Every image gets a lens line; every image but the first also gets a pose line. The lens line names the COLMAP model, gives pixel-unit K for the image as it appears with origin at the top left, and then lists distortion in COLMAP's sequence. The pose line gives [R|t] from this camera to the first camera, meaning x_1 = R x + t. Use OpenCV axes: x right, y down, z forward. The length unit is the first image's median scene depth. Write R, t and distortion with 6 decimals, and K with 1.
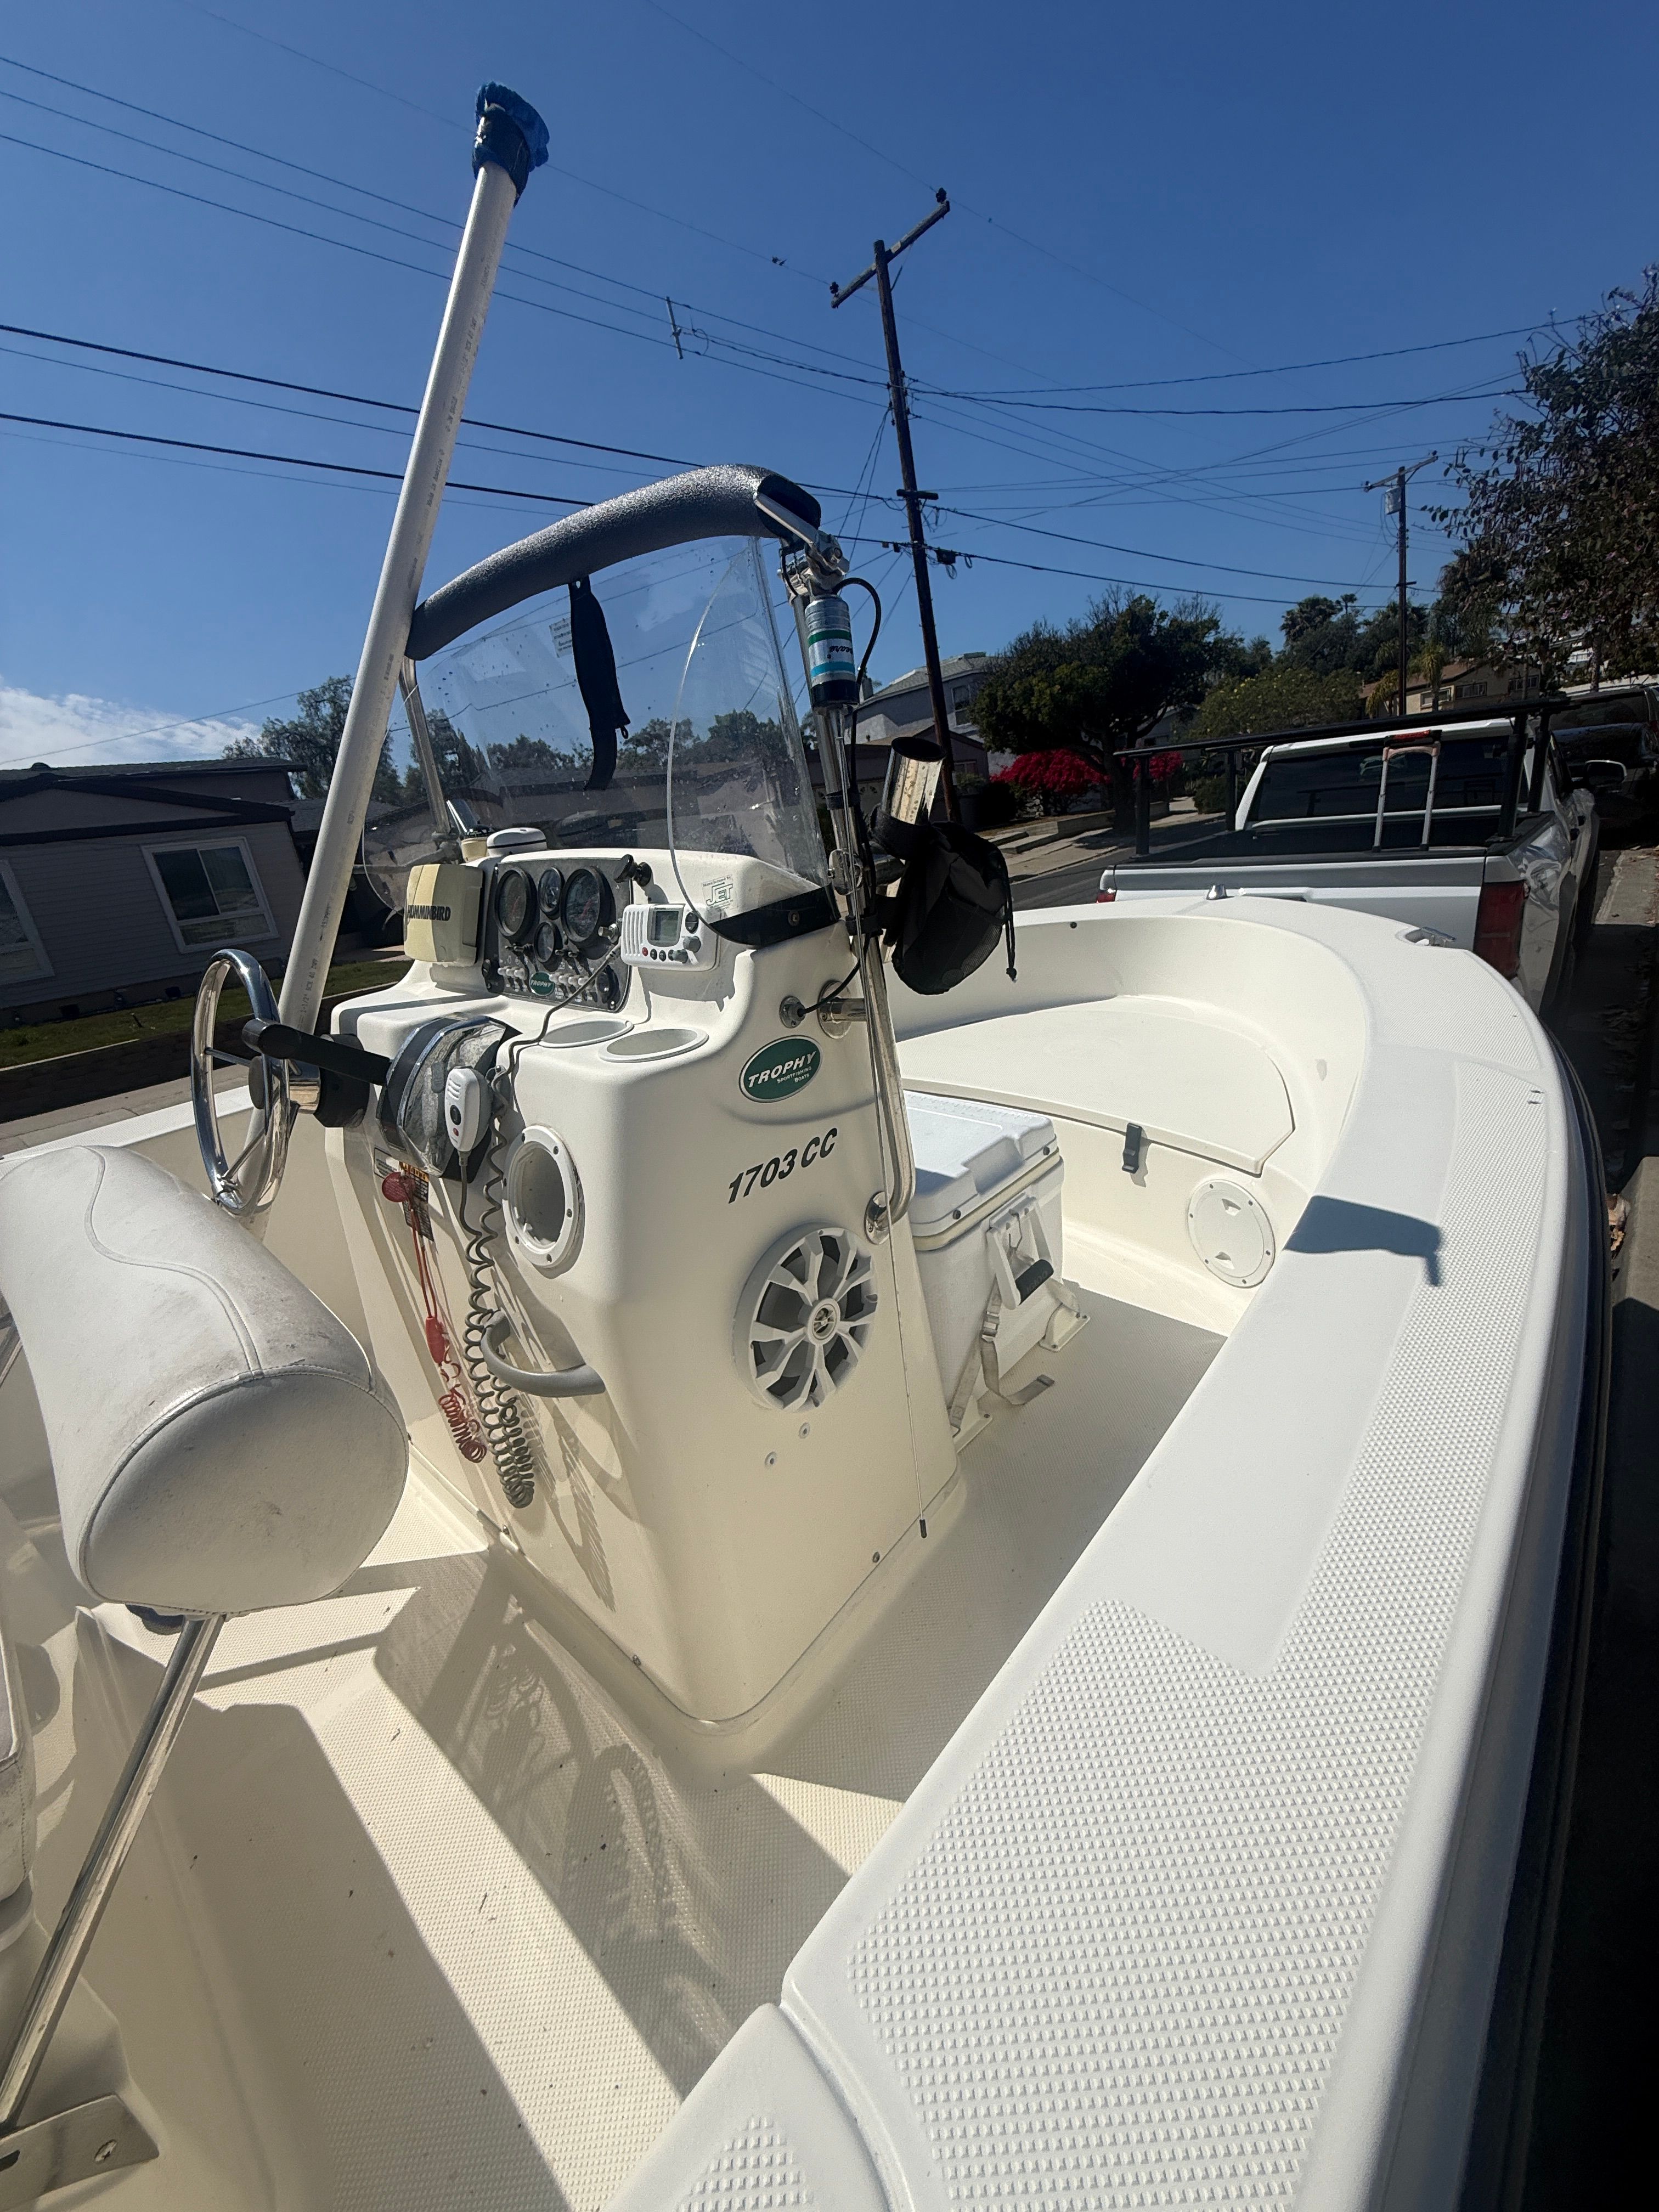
lens RADIAL K [[879.6, 0, 831.9], [0, 879.6, 1101.1], [0, 0, 1]] dist [-0.000676, -0.000213]
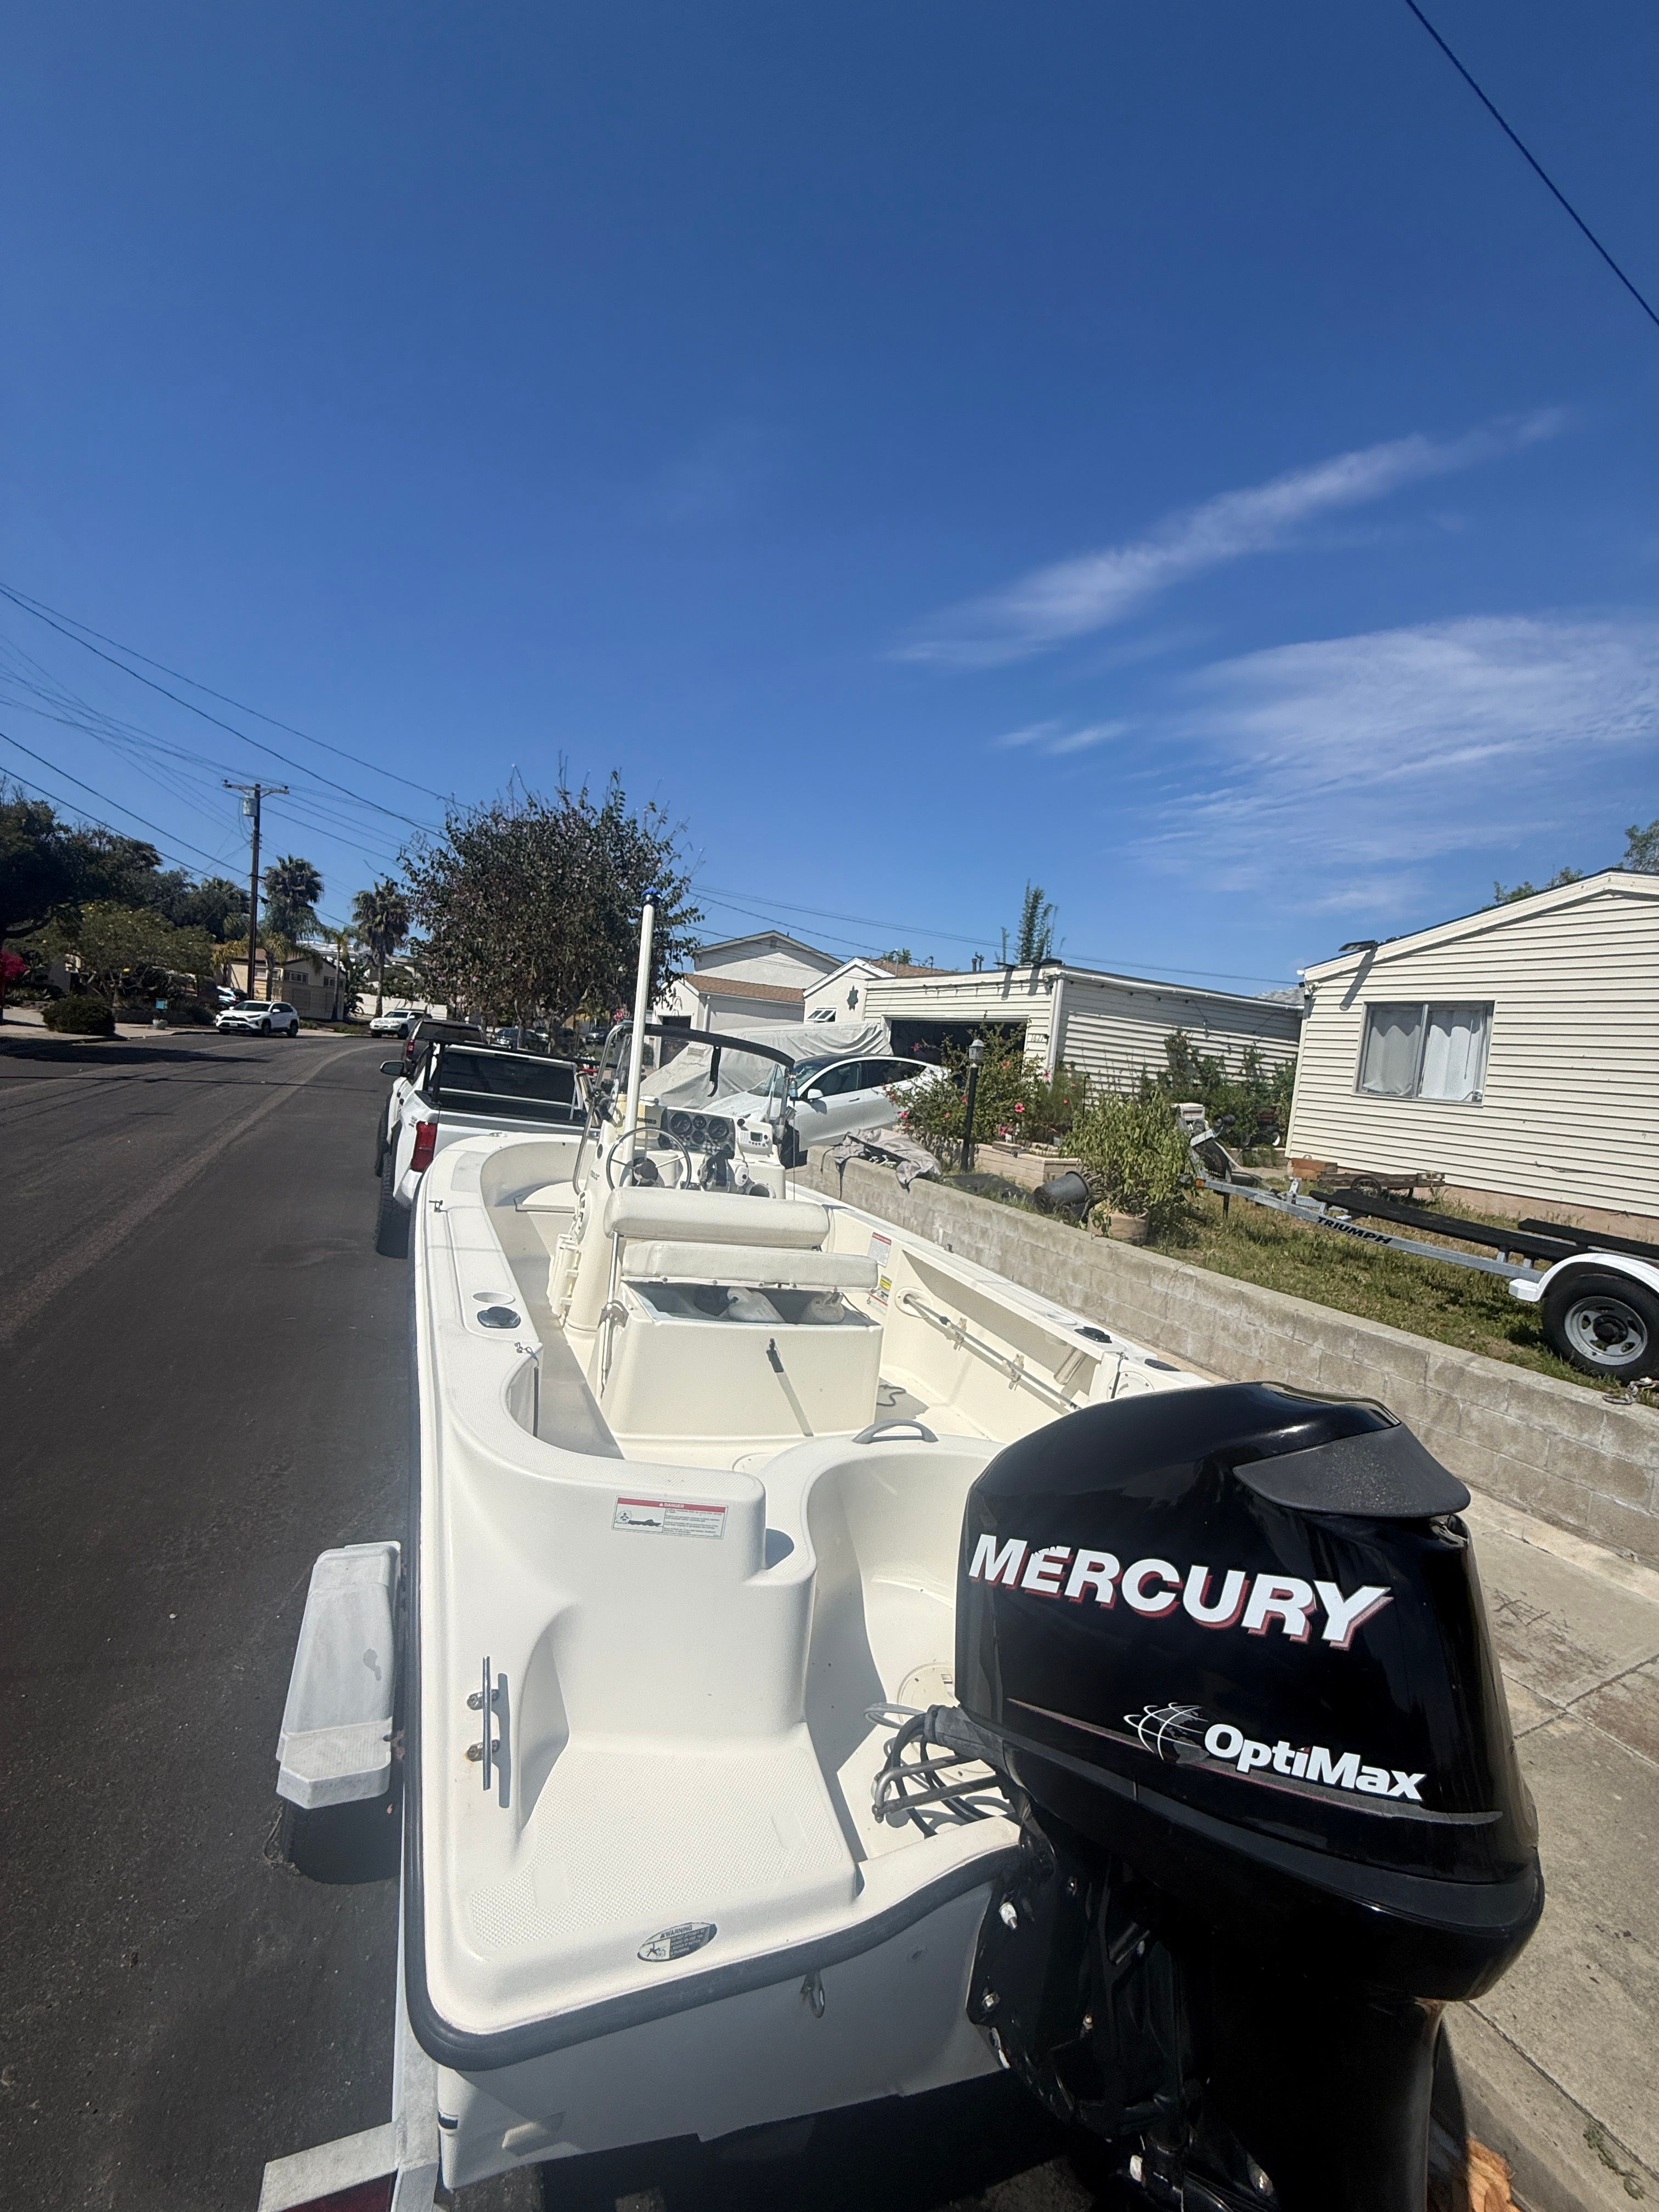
lens RADIAL K [[879.6, 0, 830.5], [0, 879.6, 1110.9], [0, 0, 1]] dist [-0.000676, -0.000213]
pose [[0.355644, 0.135950, 0.924681, -0.209147], [0.116966, 0.975112, -0.188352, 0.027200], [-0.927274, 0.175142, 0.330891, -0.040208]]
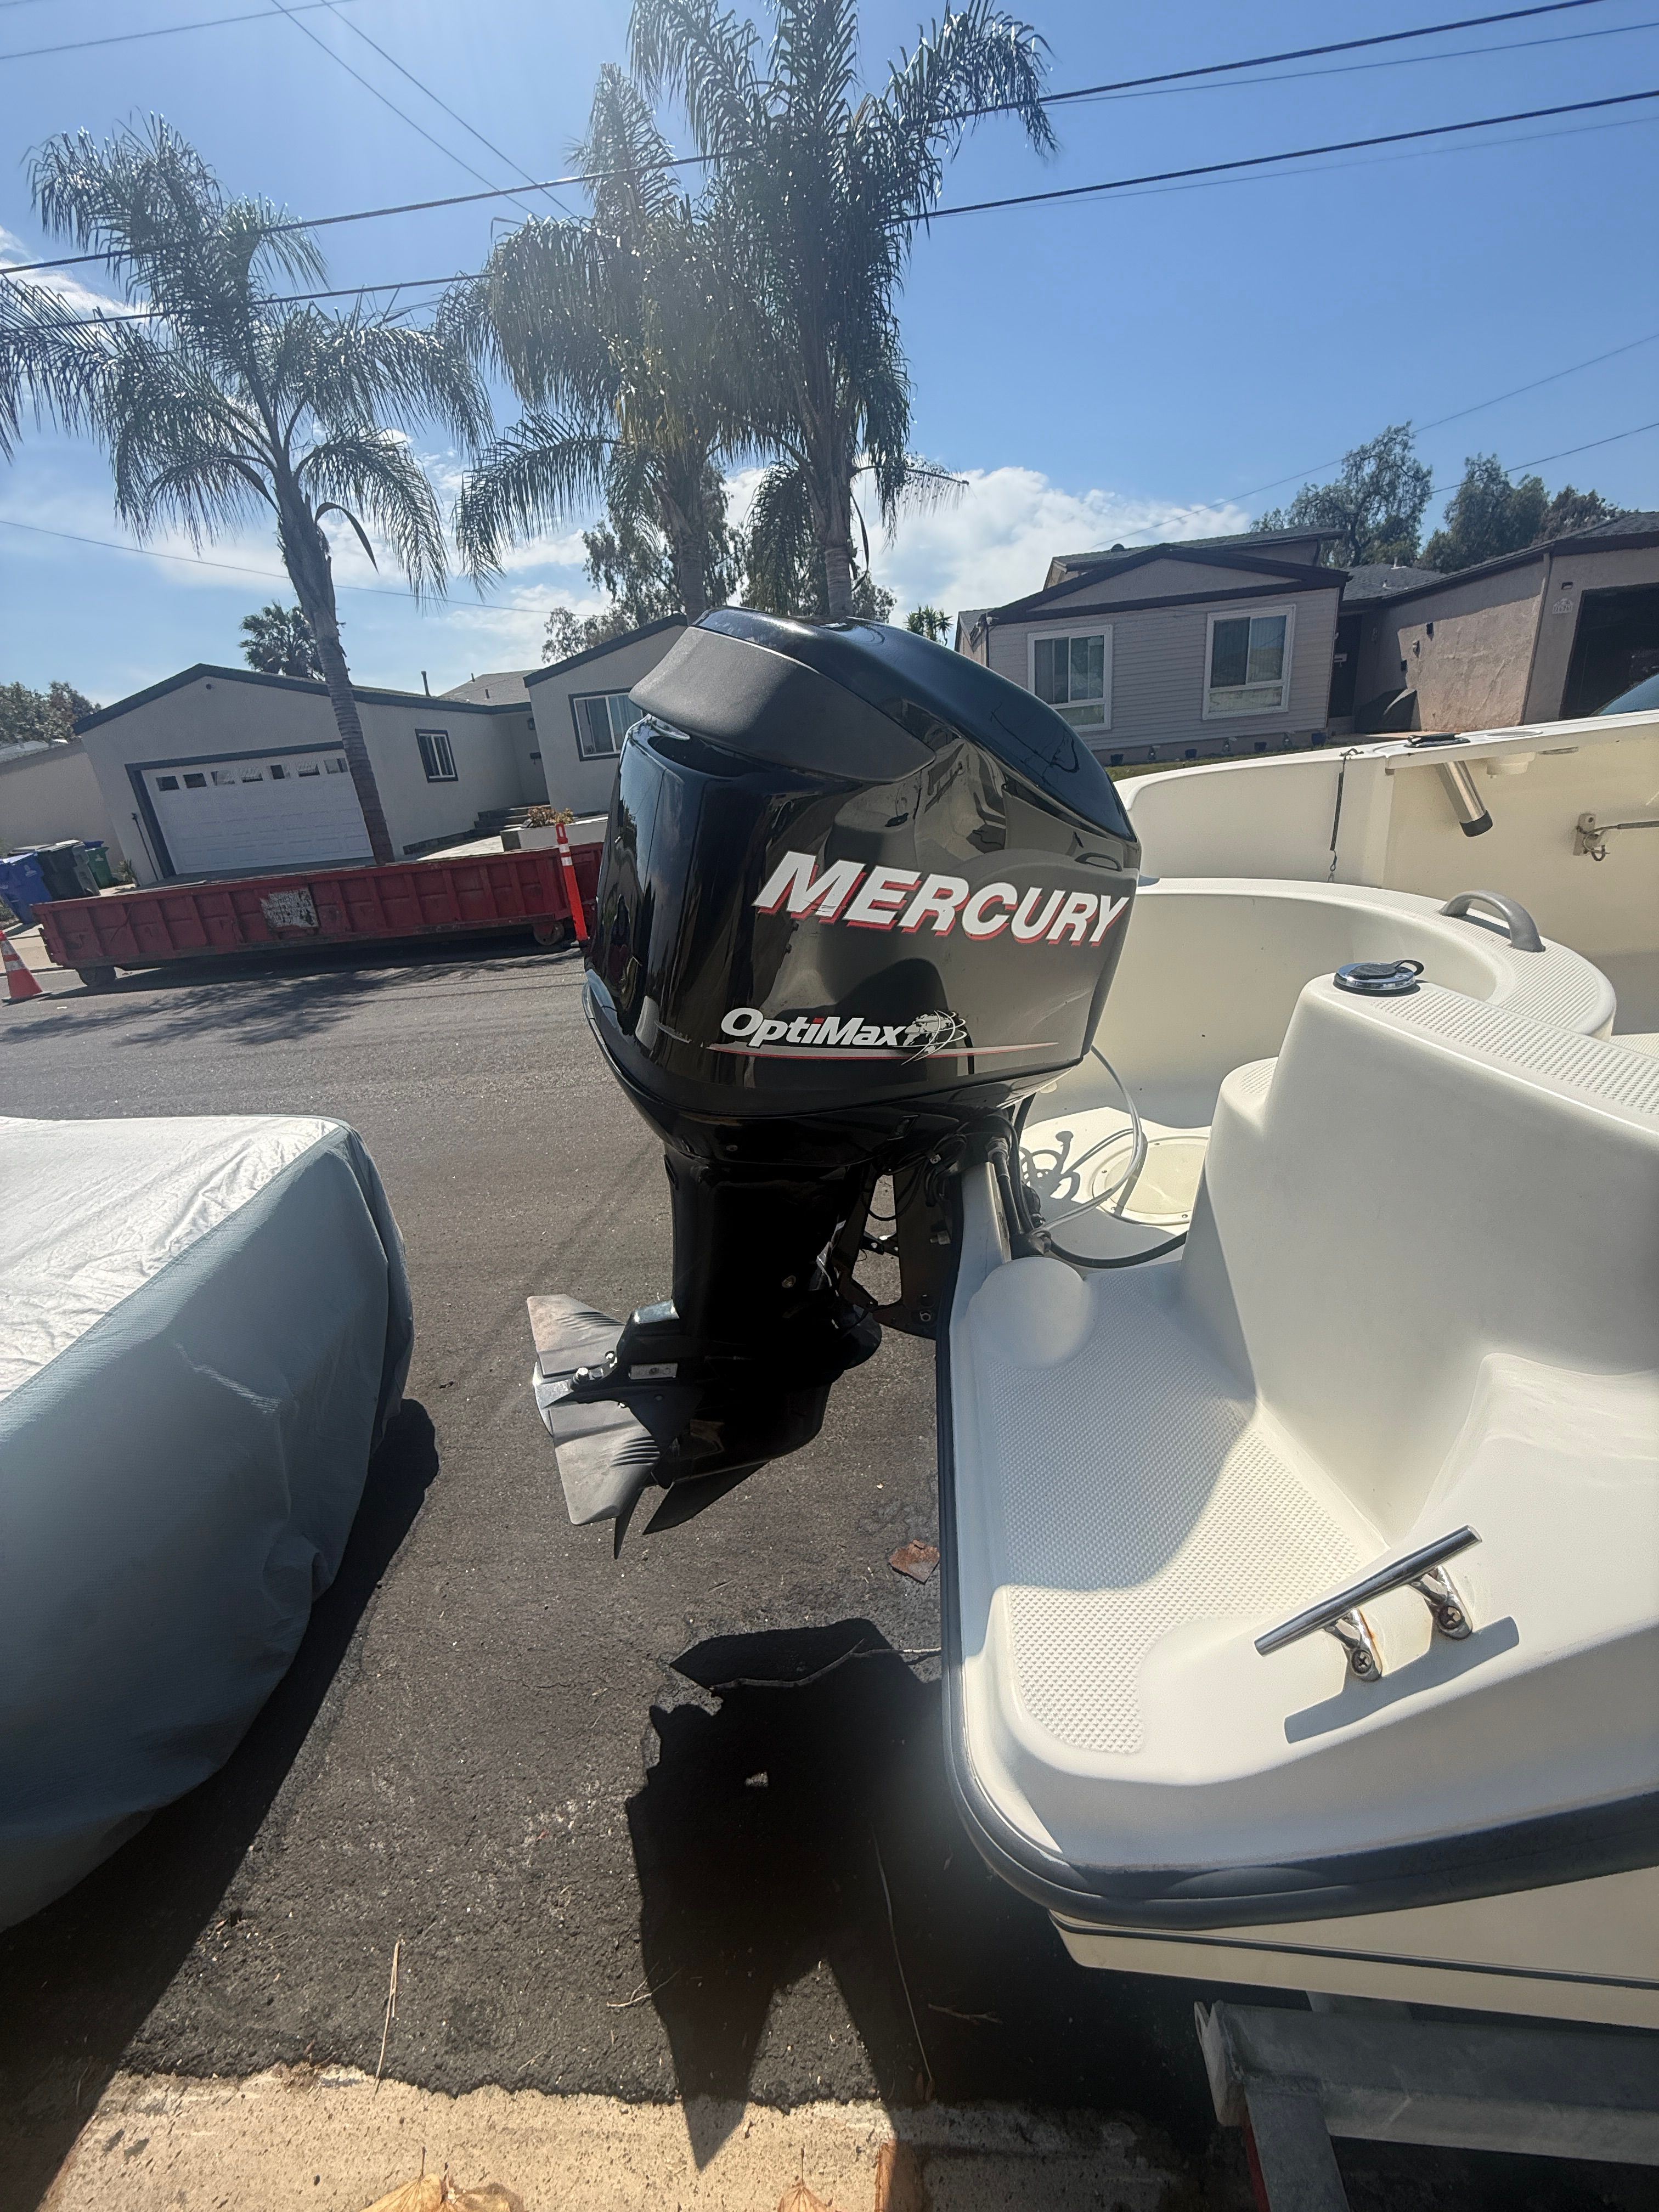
lens RADIAL K [[879.6, 0, 839.6], [0, 879.6, 1104.4], [0, 0, 1]] dist [-0.000676, -0.000213]
pose [[0.619643, 0.378220, -0.687744, -0.070939], [-0.232818, 0.925372, 0.299137, 0.052827], [0.749559, -0.025240, 0.661457, -0.085912]]
